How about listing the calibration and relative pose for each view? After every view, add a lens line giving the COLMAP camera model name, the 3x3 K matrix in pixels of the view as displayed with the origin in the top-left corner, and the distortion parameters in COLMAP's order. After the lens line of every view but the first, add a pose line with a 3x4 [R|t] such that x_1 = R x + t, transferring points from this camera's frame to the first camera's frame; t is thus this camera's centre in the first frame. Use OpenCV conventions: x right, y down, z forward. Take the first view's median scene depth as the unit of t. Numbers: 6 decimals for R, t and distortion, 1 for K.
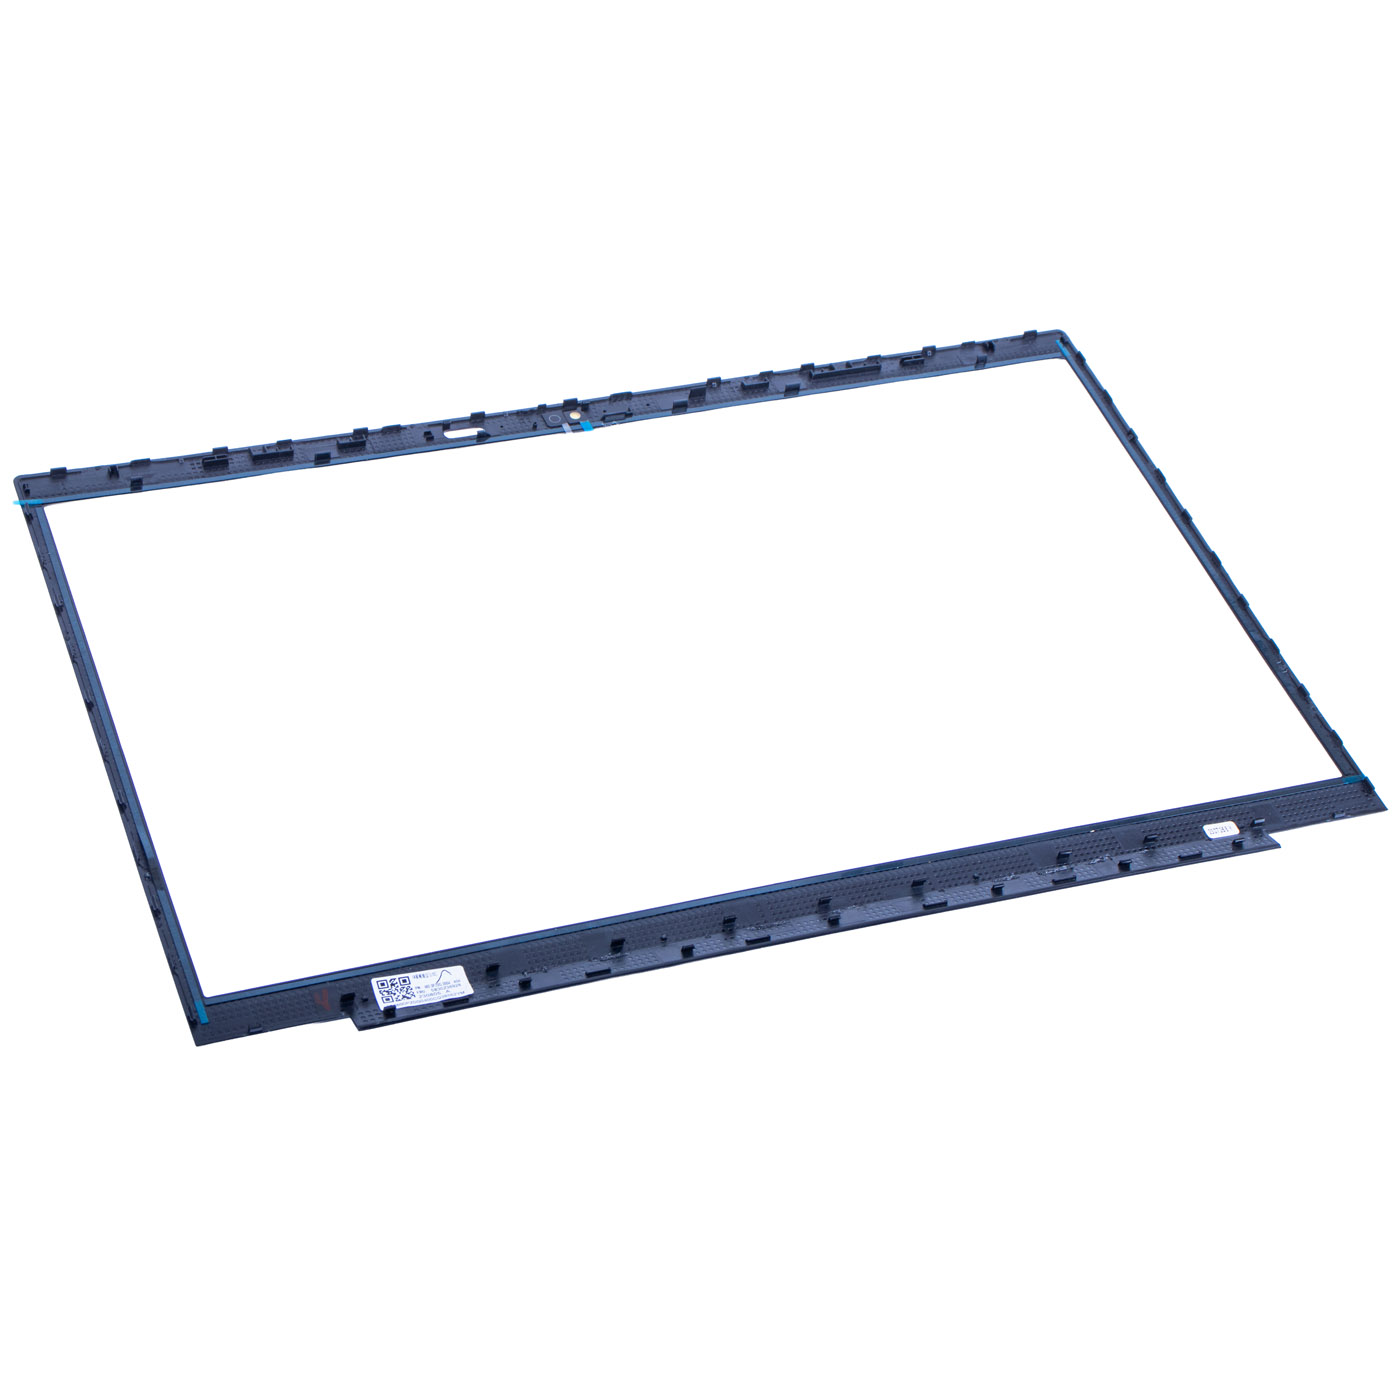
lens RADIAL K [[3041.4, 0, 690.4], [0, 3041.4, 707.9], [0, 0, 1]] dist [0.364322, 0.000000]
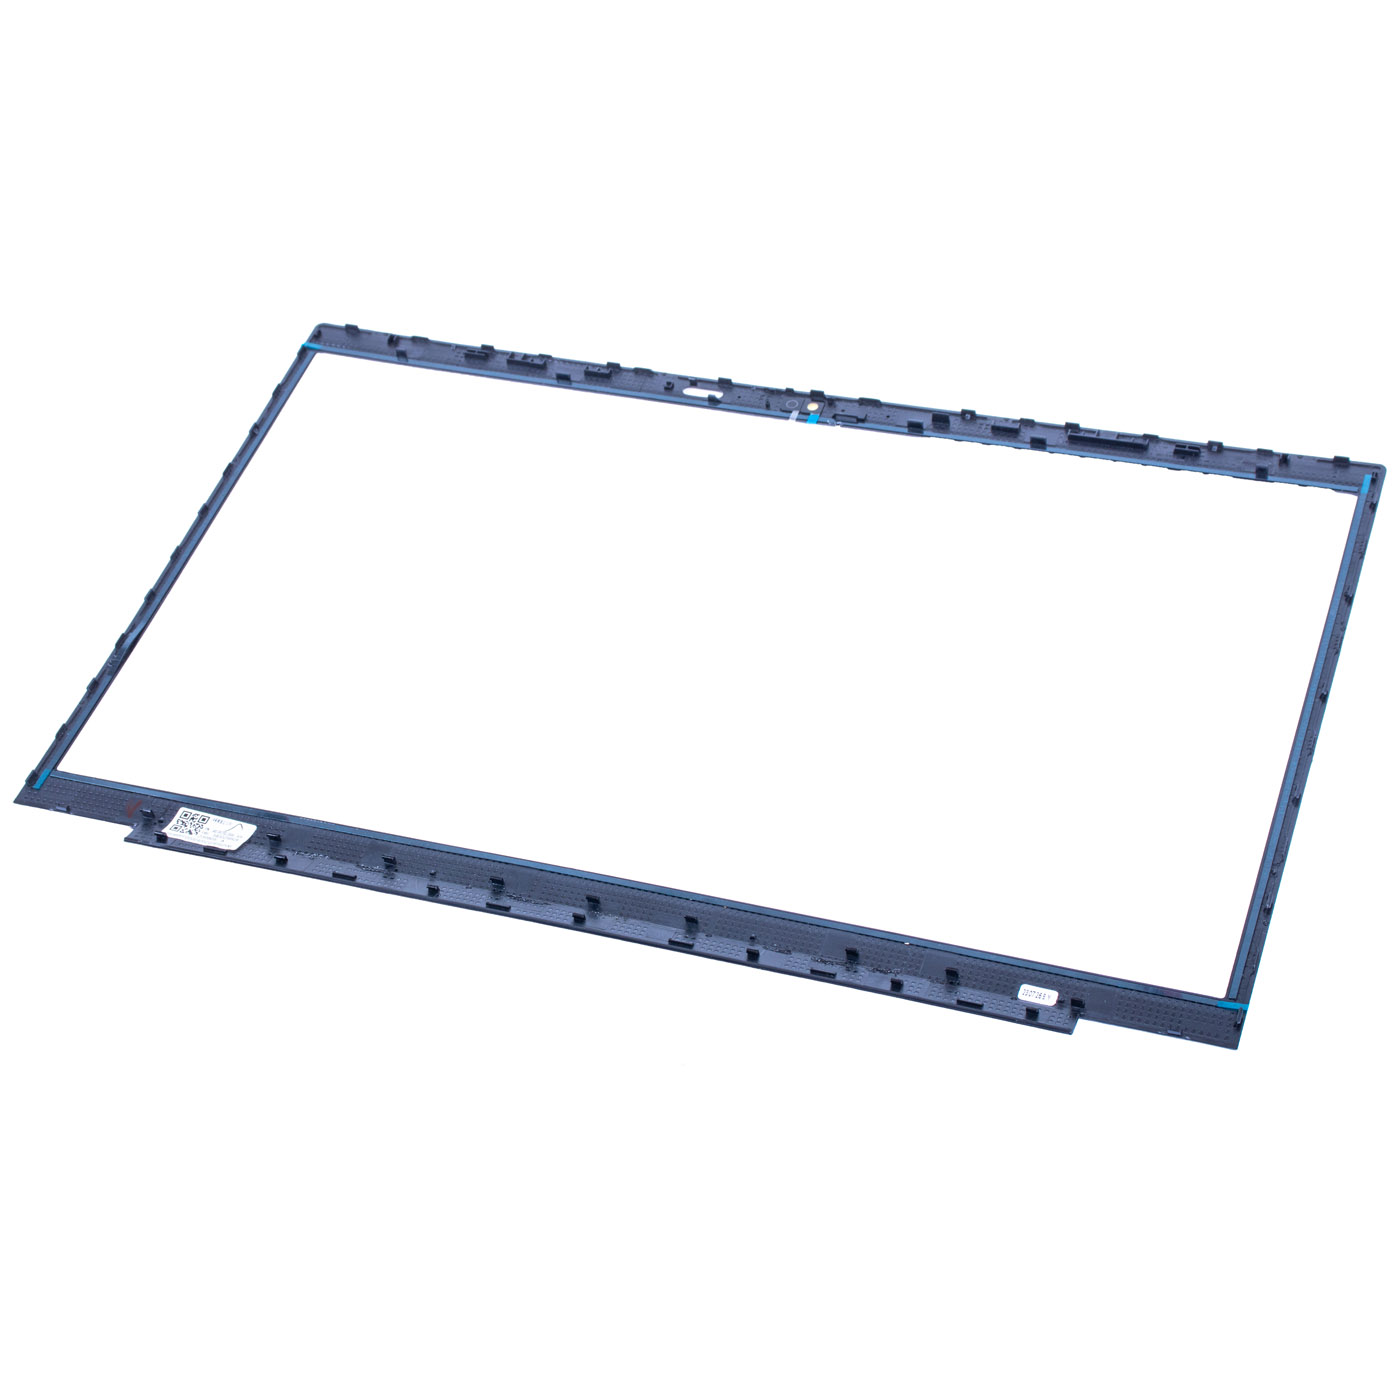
lens RADIAL K [[3099.7, 0, 690.2], [0, 3099.7, 686.9], [0, 0, 1]] dist [0.389681, 0.000000]
pose [[0.751986, 0.305186, -0.584276, 0.561887], [-0.306859, 0.946543, 0.099470, -0.099393], [0.583399, 0.104490, 0.805436, 0.169854]]
